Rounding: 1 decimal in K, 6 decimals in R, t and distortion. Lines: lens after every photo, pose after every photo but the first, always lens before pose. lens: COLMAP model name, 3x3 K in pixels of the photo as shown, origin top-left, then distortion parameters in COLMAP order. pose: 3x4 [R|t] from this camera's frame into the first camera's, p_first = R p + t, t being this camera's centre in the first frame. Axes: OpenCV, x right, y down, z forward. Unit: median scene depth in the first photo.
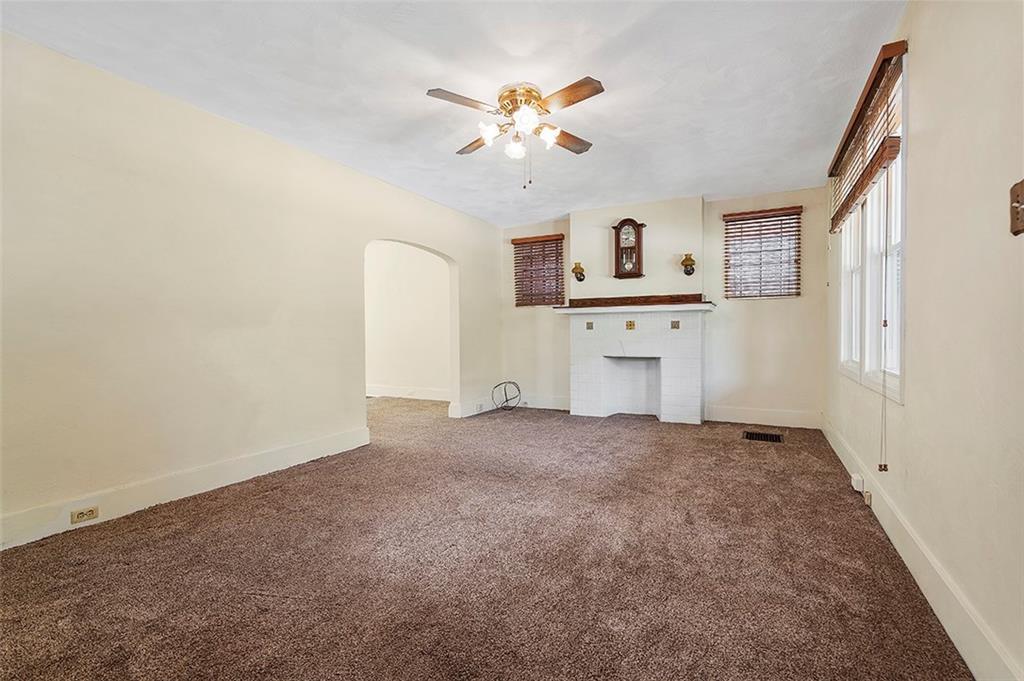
lens RADIAL K [[471.4, 0, 512.0], [0, 471.4, 340.5], [0, 0, 1]] dist [-0.000324, 0.000426]
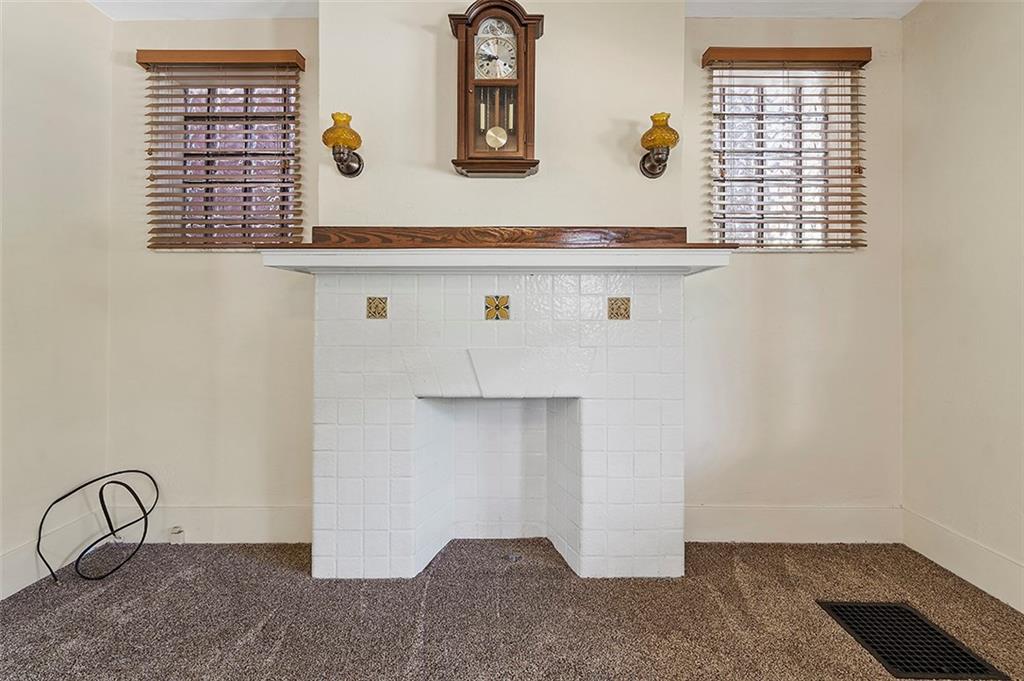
lens RADIAL K [[464.3, 0, 516.5], [0, 464.3, 306.5], [0, 0, 1]] dist [0.000431, 0.000214]
pose [[0.881182, 0.017360, 0.472459, 0.098809], [0.000505, 0.999291, -0.037659, -0.019740], [-0.472778, 0.033423, 0.880548, 0.680150]]
